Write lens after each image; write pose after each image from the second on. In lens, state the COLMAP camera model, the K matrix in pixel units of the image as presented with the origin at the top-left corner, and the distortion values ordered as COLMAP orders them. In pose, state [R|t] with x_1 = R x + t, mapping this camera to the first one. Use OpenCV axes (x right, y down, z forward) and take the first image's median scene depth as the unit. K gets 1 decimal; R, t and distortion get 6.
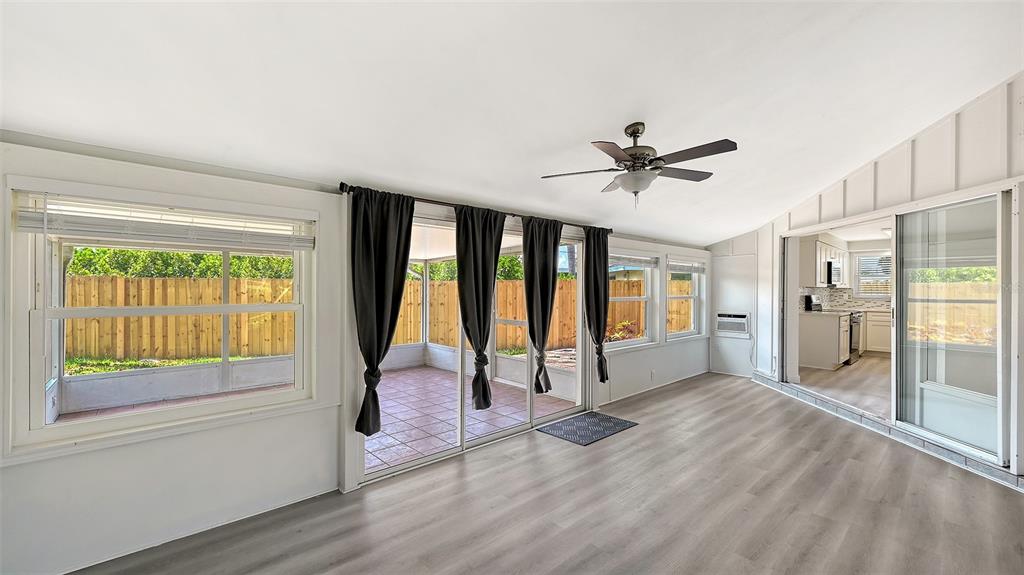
lens RADIAL K [[410.6, 0, 515.4], [0, 410.6, 291.6], [0, 0, 1]] dist [0.002118, 0.000309]
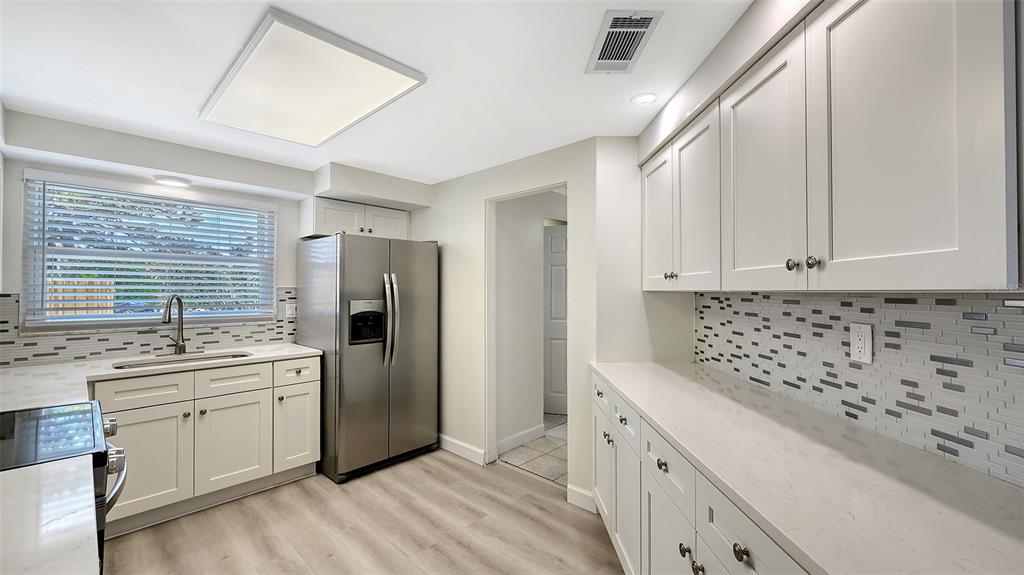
lens RADIAL K [[410.2, 0, 513.1], [0, 410.2, 287.4], [0, 0, 1]] dist [-0.001107, -0.000148]
pose [[-0.071748, 0.007500, 0.997395, 0.777681], [-0.001625, 0.999970, -0.007636, -0.015166], [-0.997421, -0.002168, -0.071733, 1.022829]]
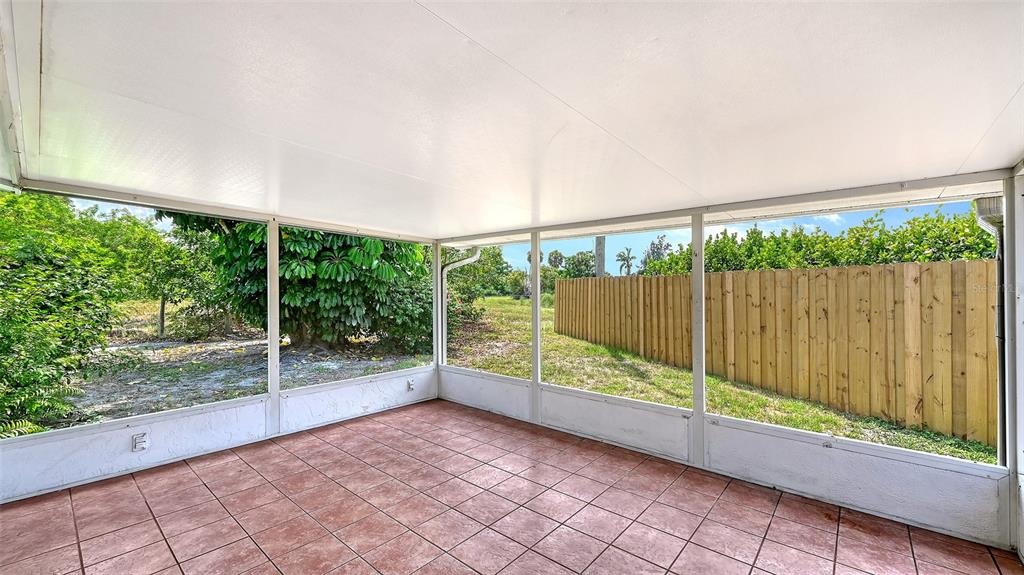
lens RADIAL K [[410.2, 0, 513.1], [0, 410.2, 287.4], [0, 0, 1]] dist [-0.001107, -0.000148]
pose [[0.125598, -0.009919, -0.992032, 0.015948], [-0.004771, 0.999932, -0.010602, 0.008559], [0.992070, 0.006065, 0.125542, 0.852729]]
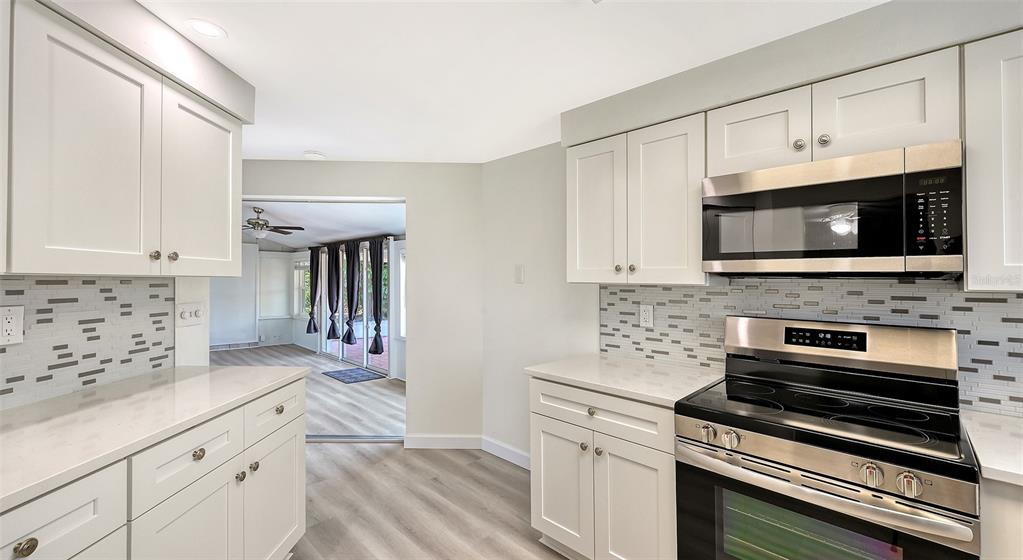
lens RADIAL K [[415.7, 0, 516.2], [0, 415.7, 279.8], [0, 0, 1]] dist [-0.001374, -0.000355]
pose [[0.054013, -0.003583, -0.998534, 1.239001], [-0.012628, 0.999911, -0.004271, -0.014476], [0.998460, 0.012840, 0.053963, 1.083825]]
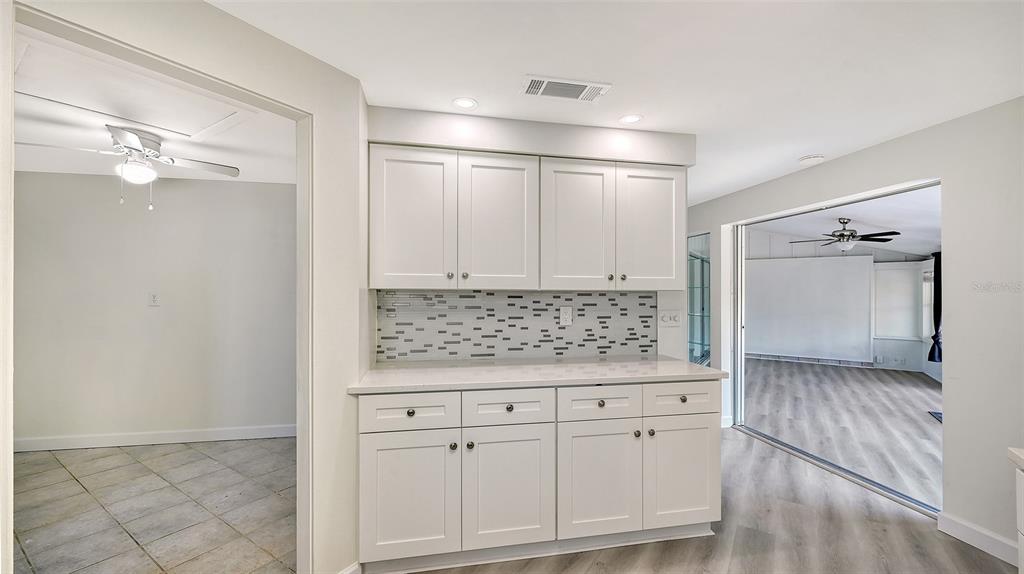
lens RADIAL K [[407.9, 0, 514.5], [0, 407.9, 292.2], [0, 0, 1]] dist [-0.002163, -0.000359]
pose [[-0.969457, -0.004172, -0.245227, 1.160694], [-0.005033, 0.999983, 0.002884, -0.013968], [0.245211, 0.004030, -0.969461, 1.243658]]
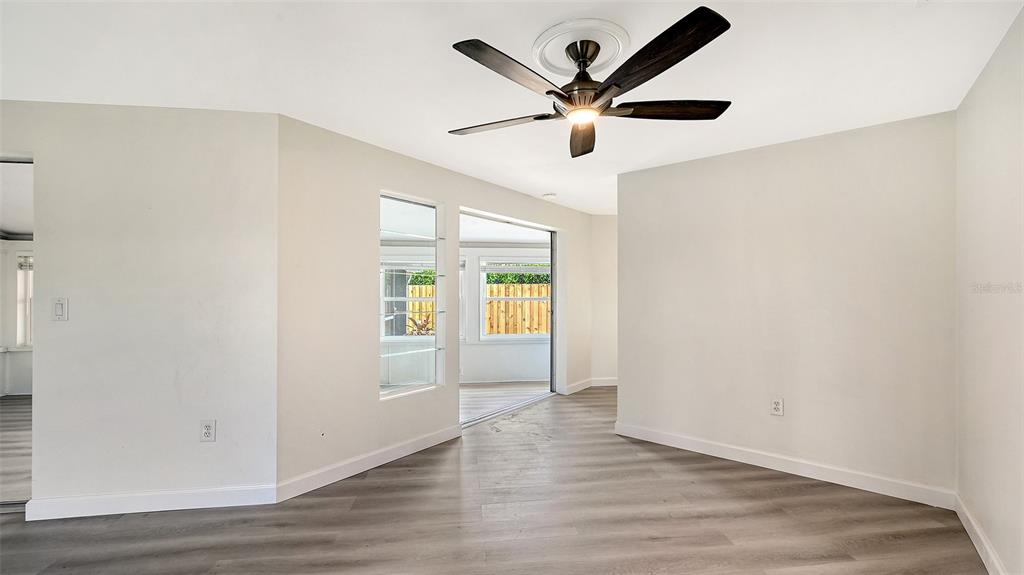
lens RADIAL K [[406.8, 0, 517.7], [0, 406.8, 290.4], [0, 0, 1]] dist [0.000219, -0.000065]
pose [[0.822300, -0.007244, -0.569007, 1.065598], [-0.002400, 0.999866, -0.016198, 0.010083], [0.569049, 0.014685, 0.822173, 0.213369]]
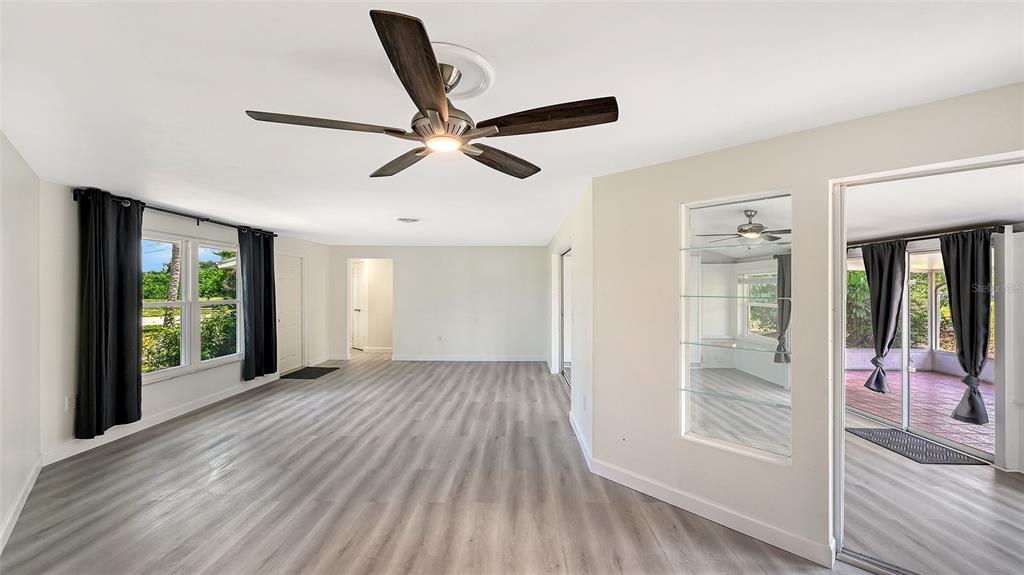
lens RADIAL K [[405.1, 0, 515.3], [0, 405.1, 284.4], [0, 0, 1]] dist [-0.000552, -0.000165]
pose [[-0.678414, -0.013818, -0.734550, 1.102350], [-0.010283, 0.999904, -0.009312, -0.026297], [0.734608, 0.001236, -0.678491, 0.695731]]
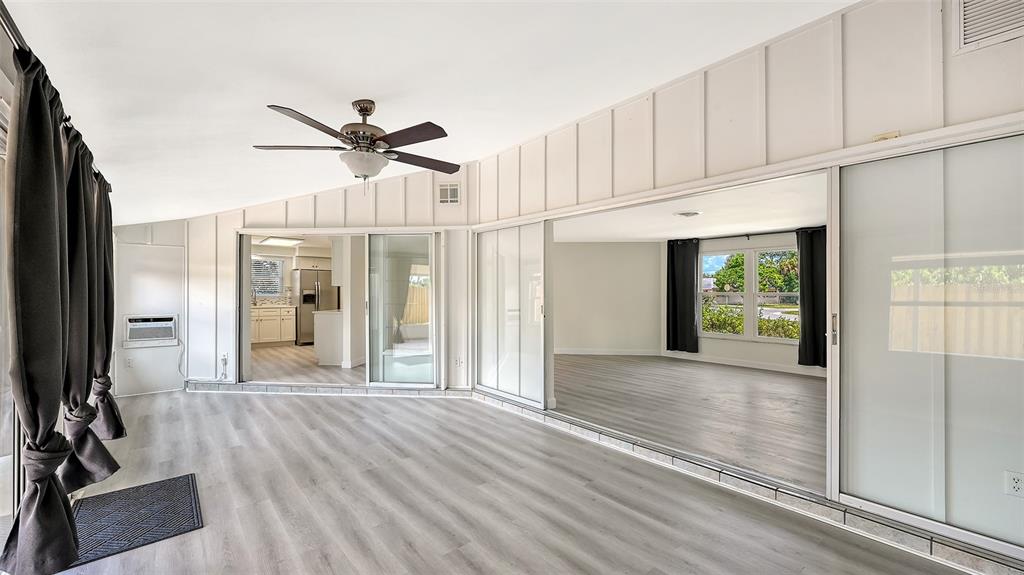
lens RADIAL K [[410.3, 0, 508.7], [0, 410.3, 291.0], [0, 0, 1]] dist [-0.001085, -0.000120]
pose [[0.042602, 0.004233, 0.999083, -0.285131], [0.000326, 0.999991, -0.004251, 0.007161], [-0.999092, 0.000507, 0.042600, 0.311733]]
